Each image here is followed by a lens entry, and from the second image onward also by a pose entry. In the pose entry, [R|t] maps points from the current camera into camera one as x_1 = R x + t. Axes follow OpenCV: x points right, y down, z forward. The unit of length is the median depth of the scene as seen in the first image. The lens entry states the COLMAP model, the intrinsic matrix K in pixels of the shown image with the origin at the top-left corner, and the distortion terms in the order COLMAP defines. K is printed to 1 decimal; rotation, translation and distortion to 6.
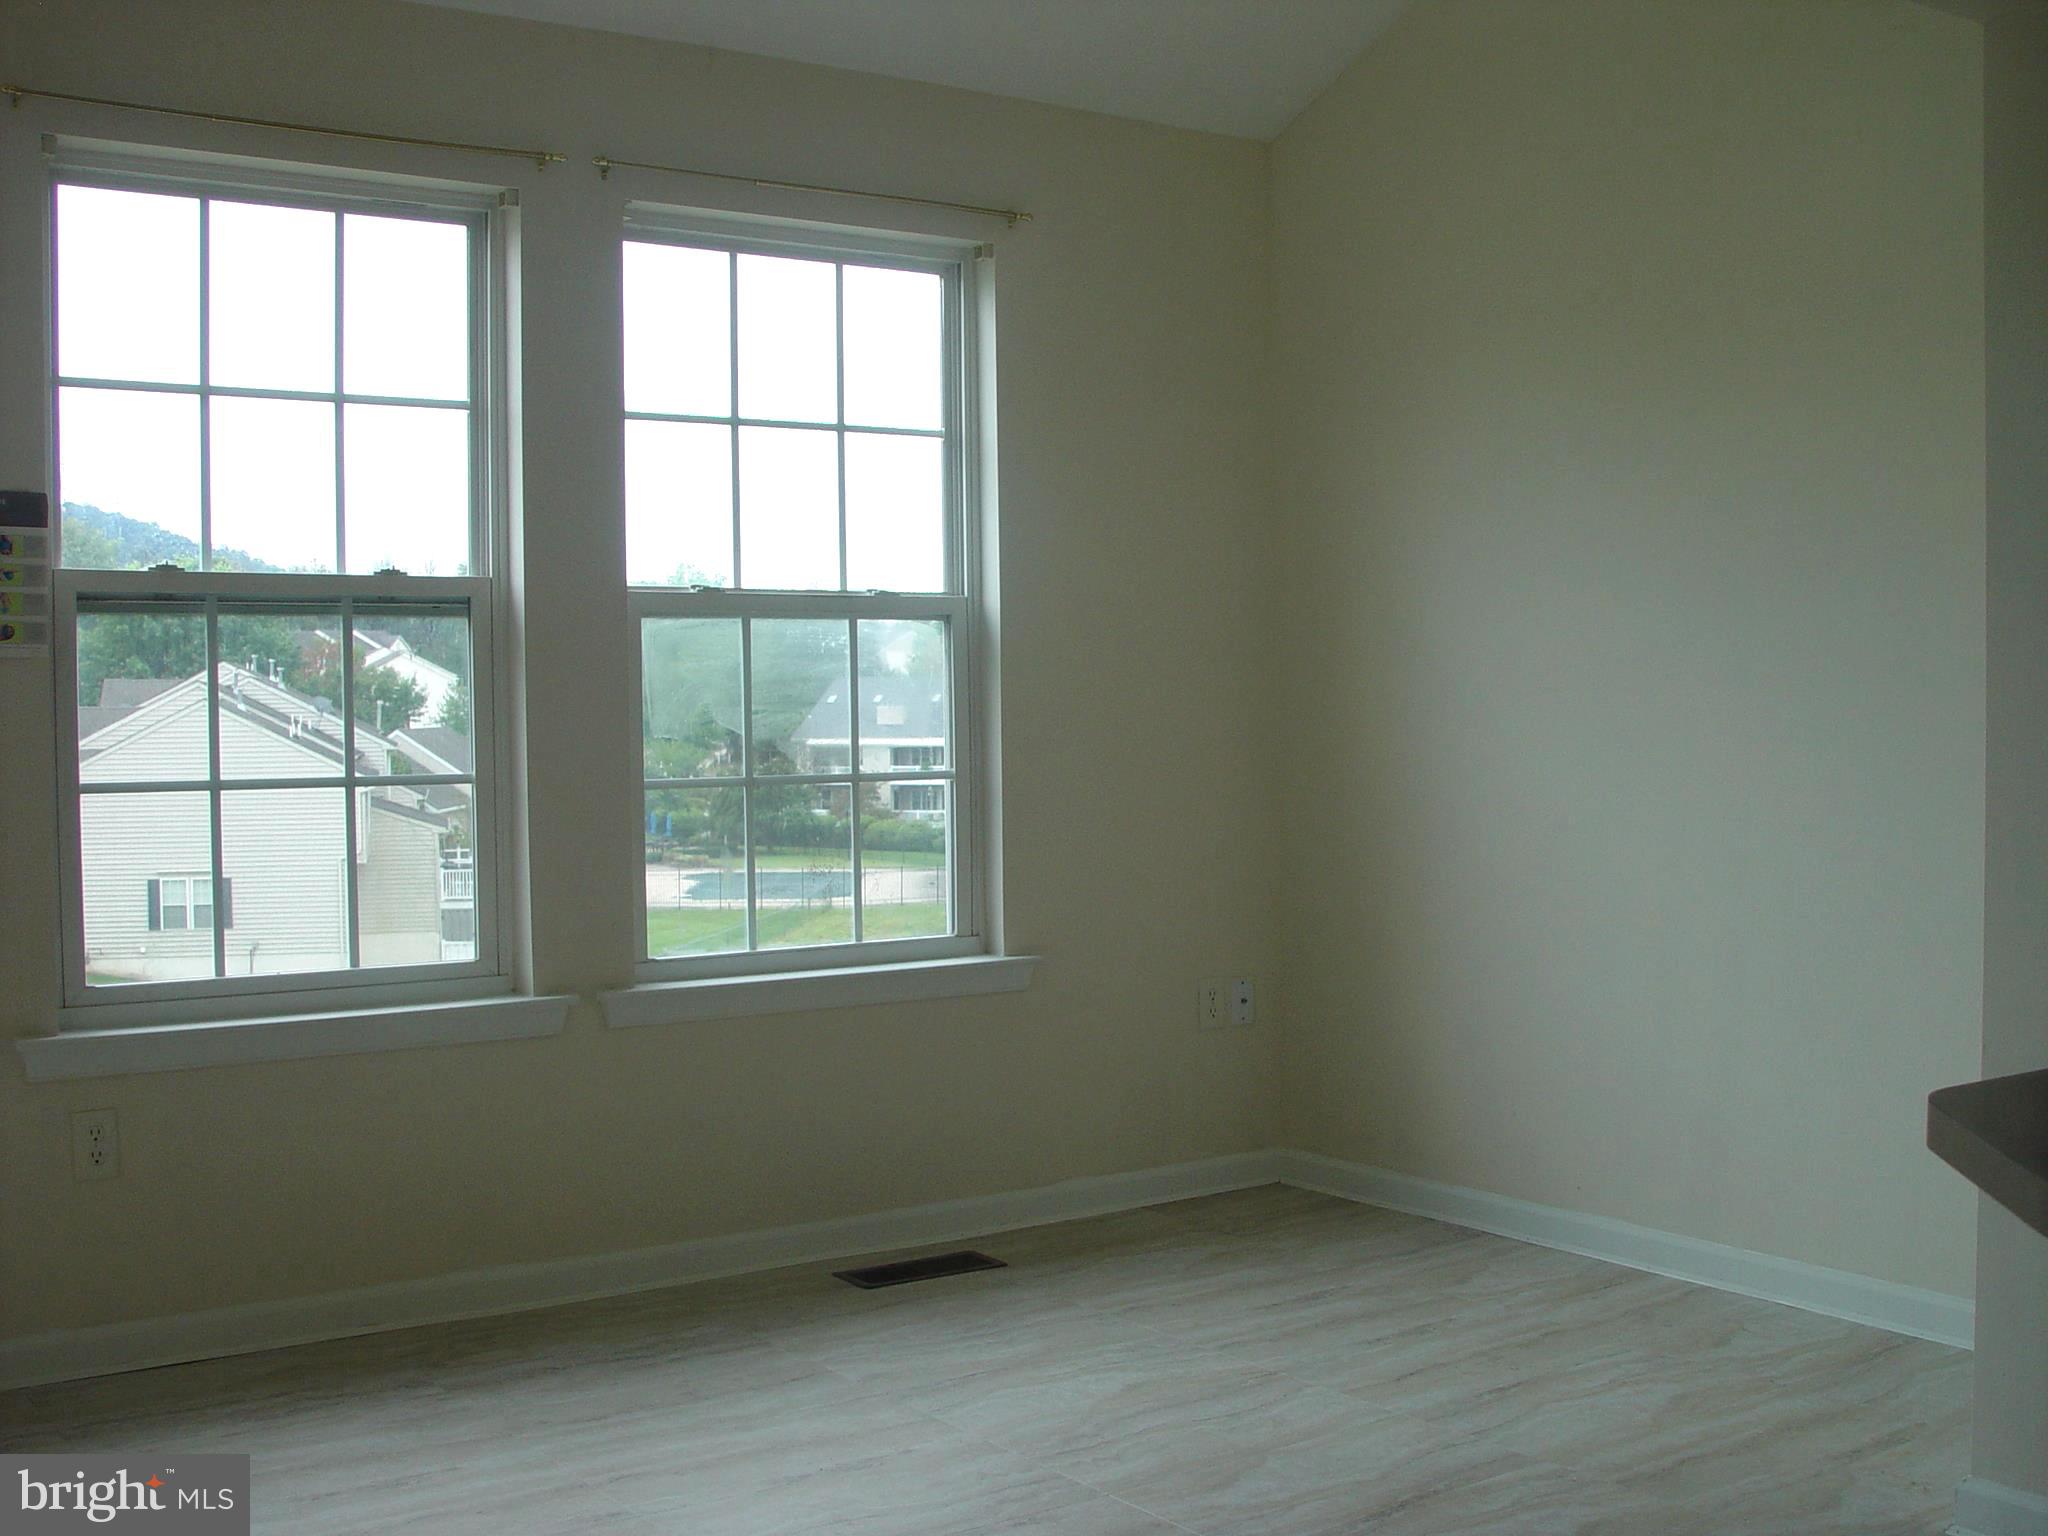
lens RADIAL K [[2326.4, 0, 987.6], [0, 2326.4, 807.3], [0, 0, 1]] dist [-0.204837, 0.225962]
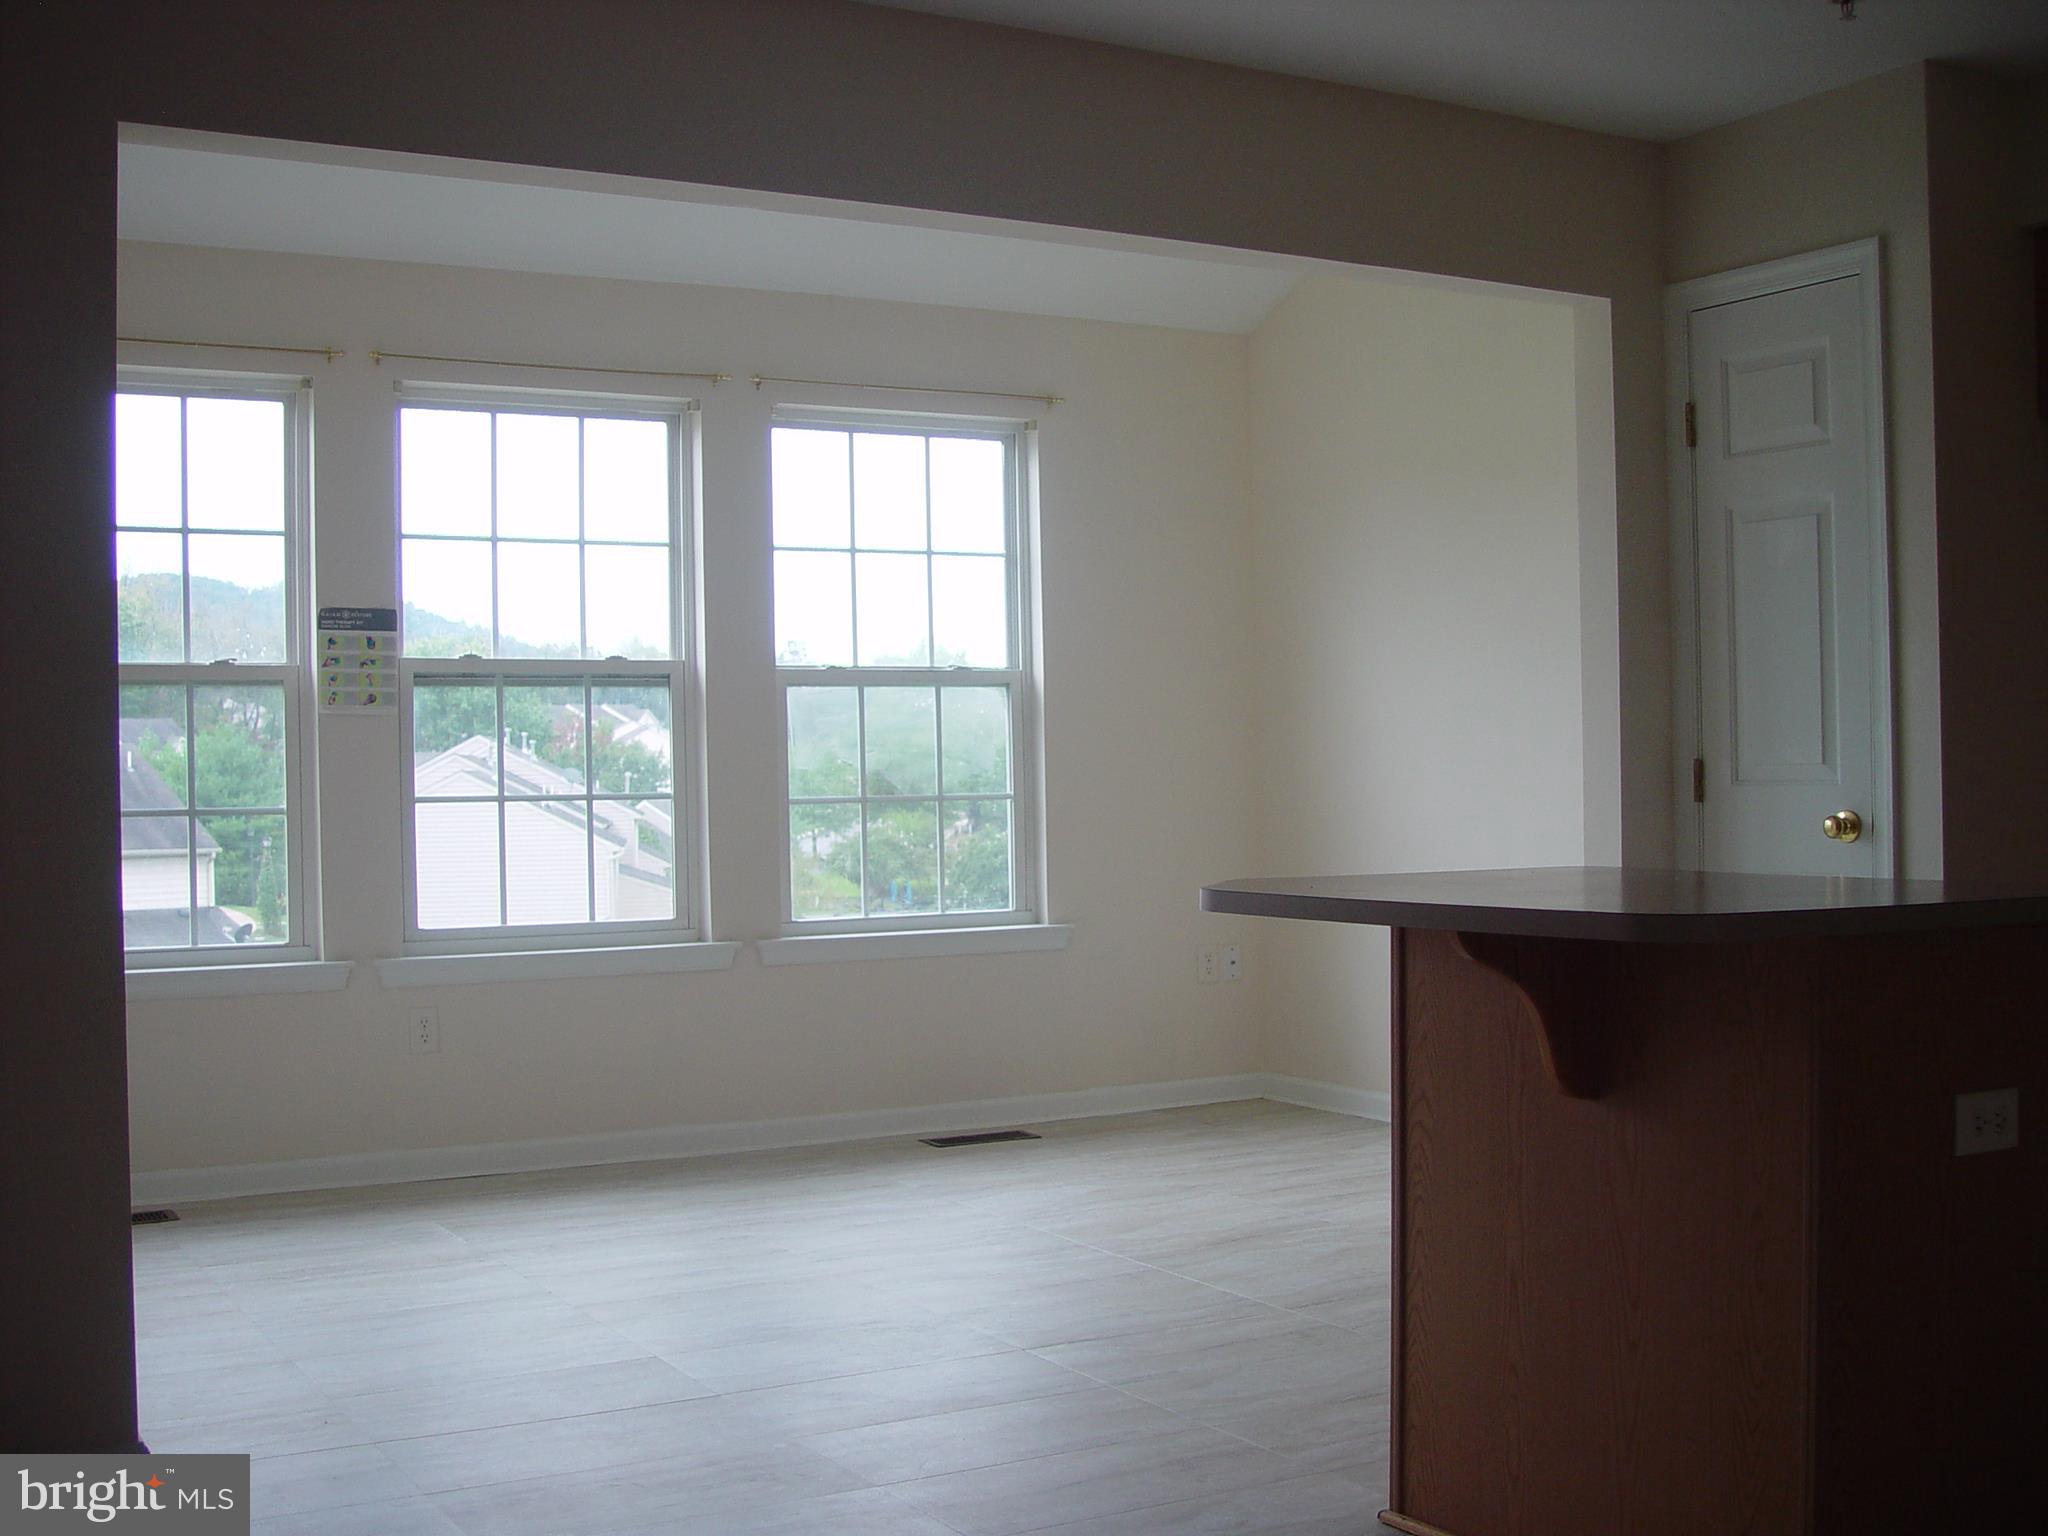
lens RADIAL K [[2326.4, 0, 987.6], [0, 2326.4, 807.3], [0, 0, 1]] dist [-0.204837, 0.225962]
pose [[0.994724, -0.004887, -0.102470, 0.132501], [0.001910, 0.999574, -0.029131, 0.038951], [0.102568, 0.028781, 0.994310, -0.465250]]
